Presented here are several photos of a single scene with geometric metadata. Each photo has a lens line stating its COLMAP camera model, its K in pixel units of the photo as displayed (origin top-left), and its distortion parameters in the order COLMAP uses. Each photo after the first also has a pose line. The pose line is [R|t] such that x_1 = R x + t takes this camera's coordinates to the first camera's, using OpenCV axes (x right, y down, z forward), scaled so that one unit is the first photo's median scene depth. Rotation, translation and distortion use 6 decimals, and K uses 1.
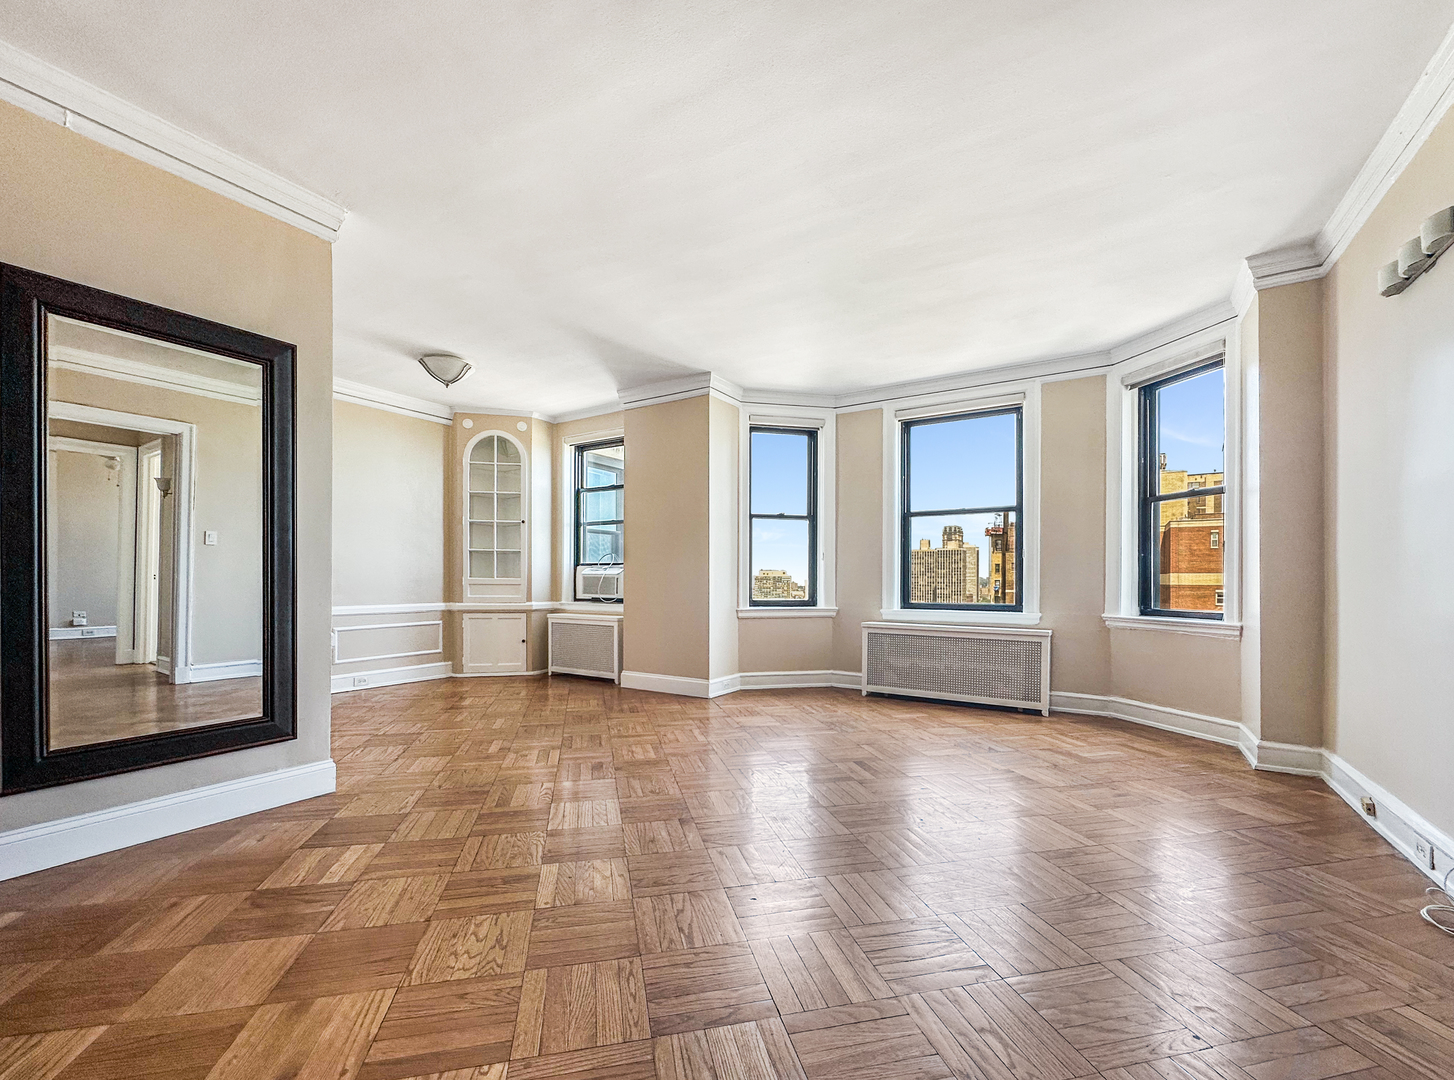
lens RADIAL K [[599.9, 0, 731.8], [0, 599.9, 579.9], [0, 0, 1]] dist [-0.000094, 0.000121]
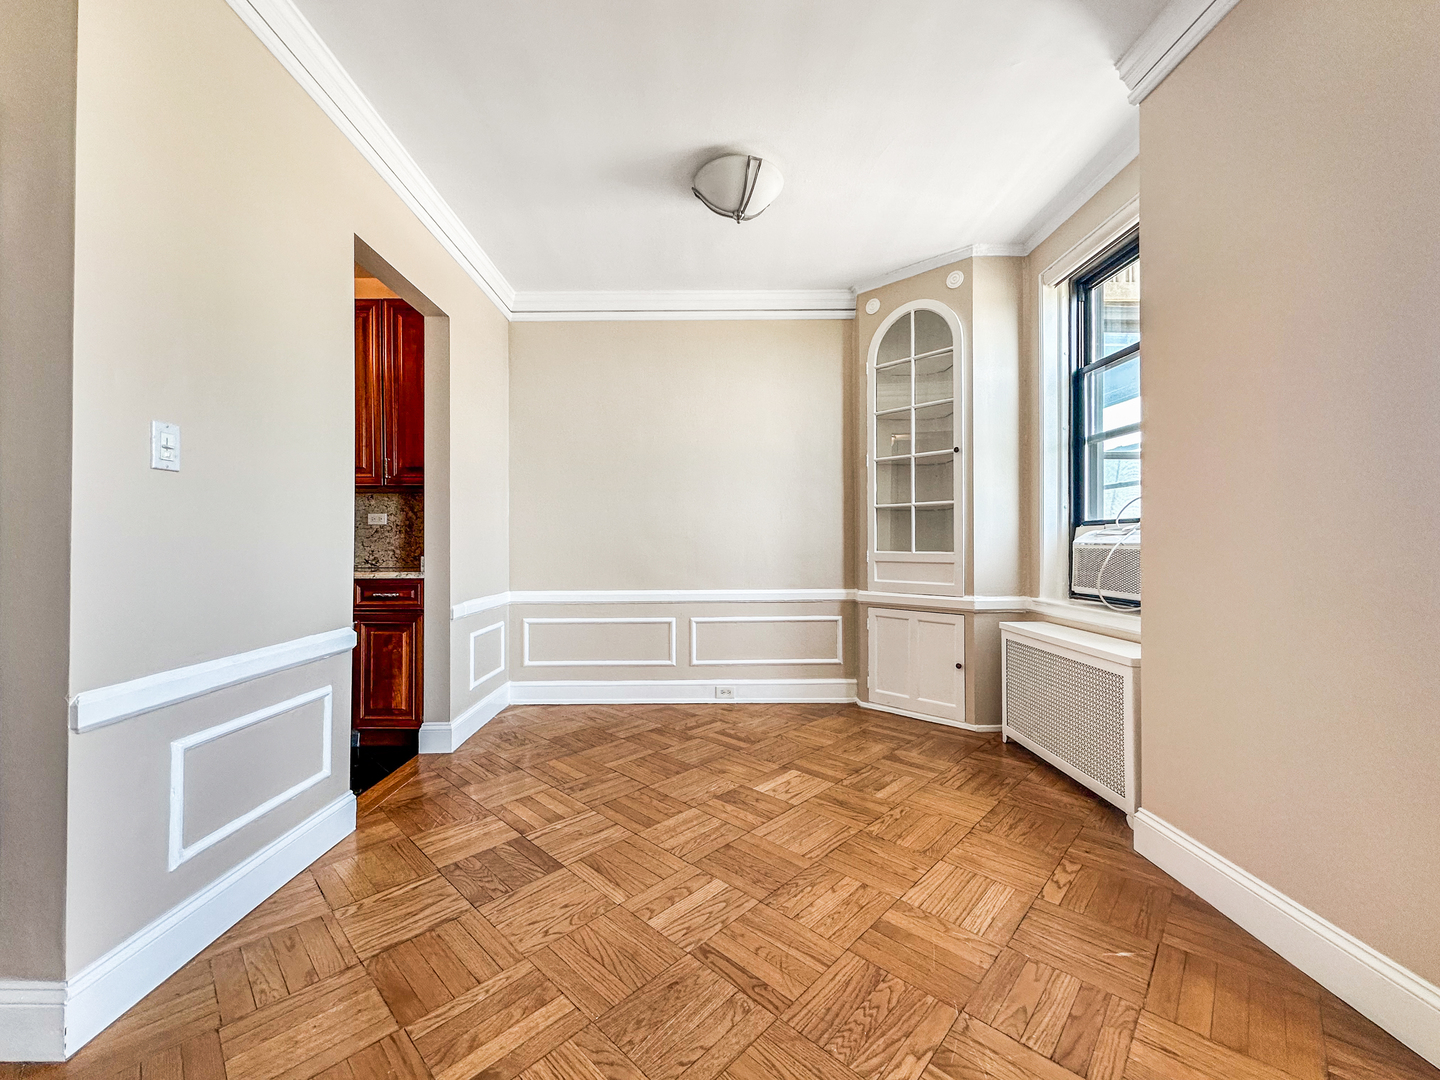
lens RADIAL K [[580.2, 0, 715.4], [0, 580.2, 542.9], [0, 0, 1]] dist [0.000791, 0.000254]
pose [[0.532372, -0.006153, -0.846488, -0.014004], [0.013339, 0.999910, 0.001120, -0.015023], [0.846405, -0.011887, 0.532407, 0.538983]]
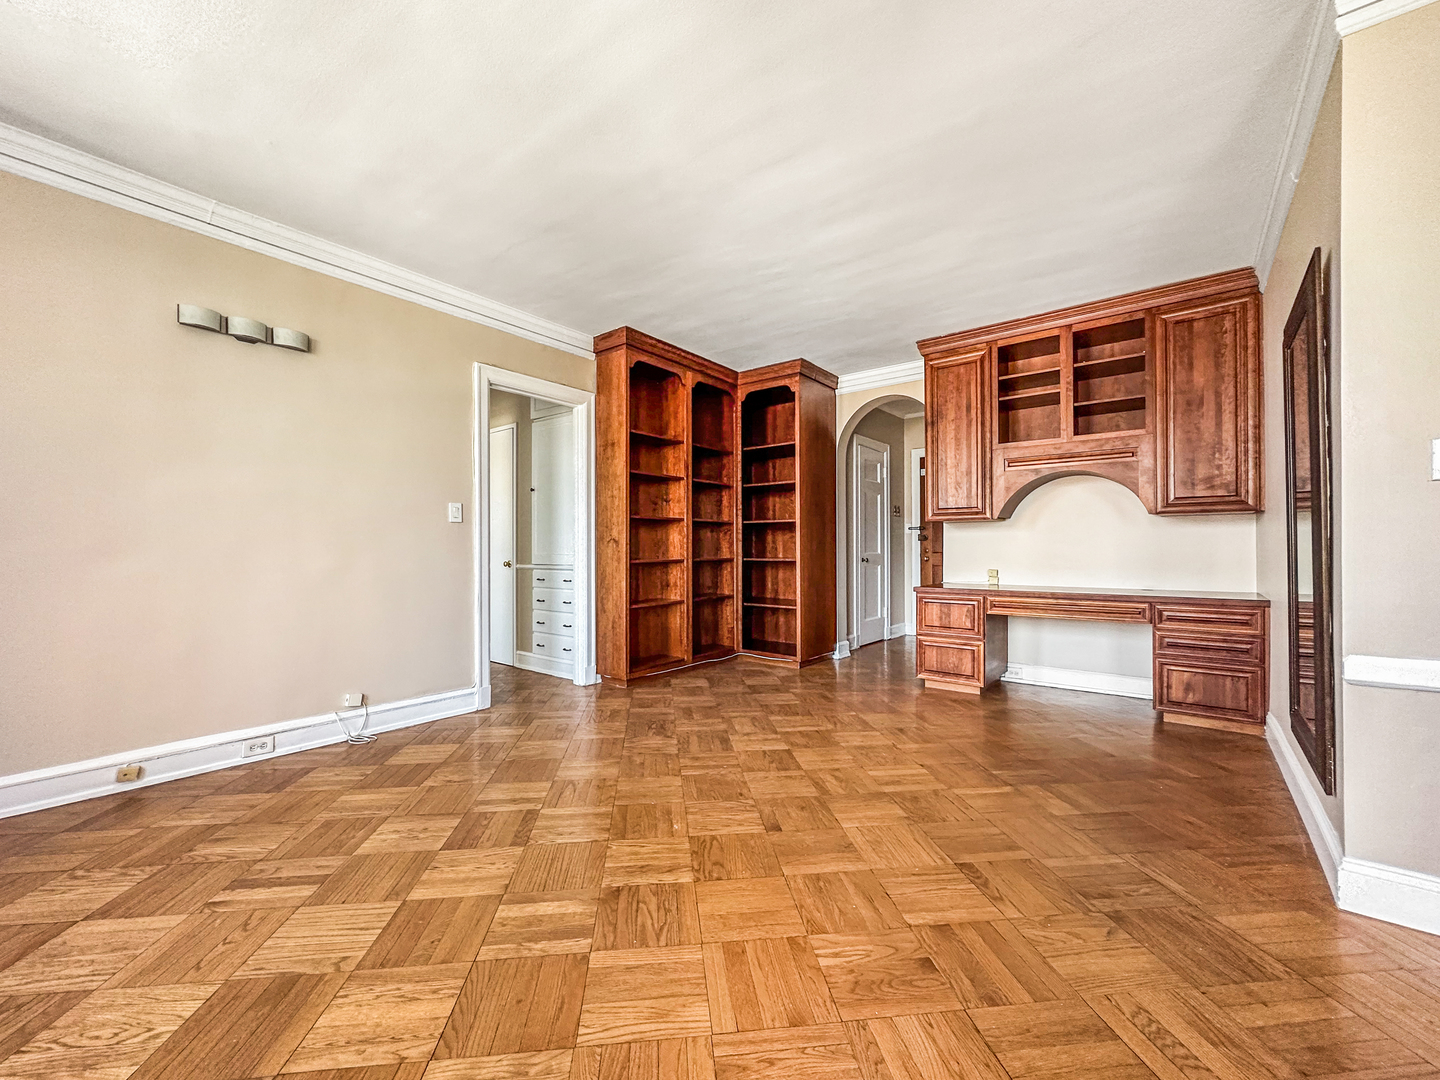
lens RADIAL K [[580.2, 0, 715.4], [0, 580.2, 542.9], [0, 0, 1]] dist [0.000791, 0.000254]
pose [[-0.990284, -0.006253, 0.138916, -0.044390], [-0.008848, 0.999798, -0.018071, -0.010752], [-0.138775, -0.019125, -0.990139, 0.778107]]
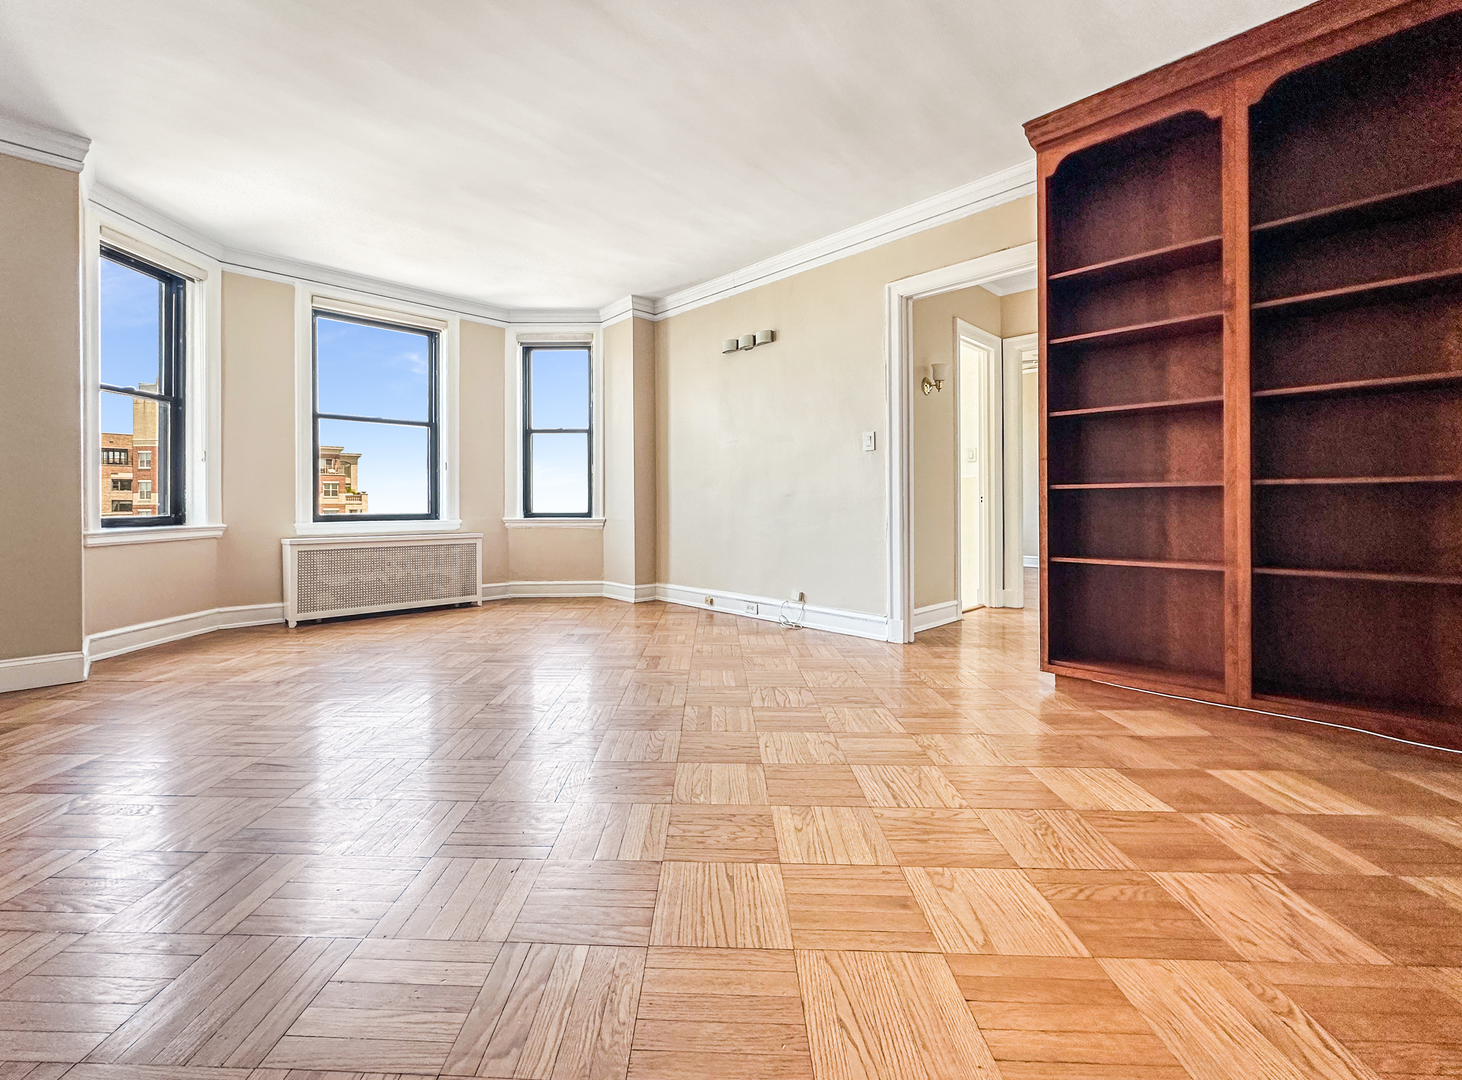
lens RADIAL K [[607.9, 0, 693.9], [0, 607.9, 504.3], [0, 0, 1]] dist [0.000576, 0.000007]
pose [[0.272275, -0.012843, 0.962134, -0.383880], [-0.001807, 0.999902, 0.013858, 0.007967], [-0.962218, -0.005512, 0.272225, 0.200861]]
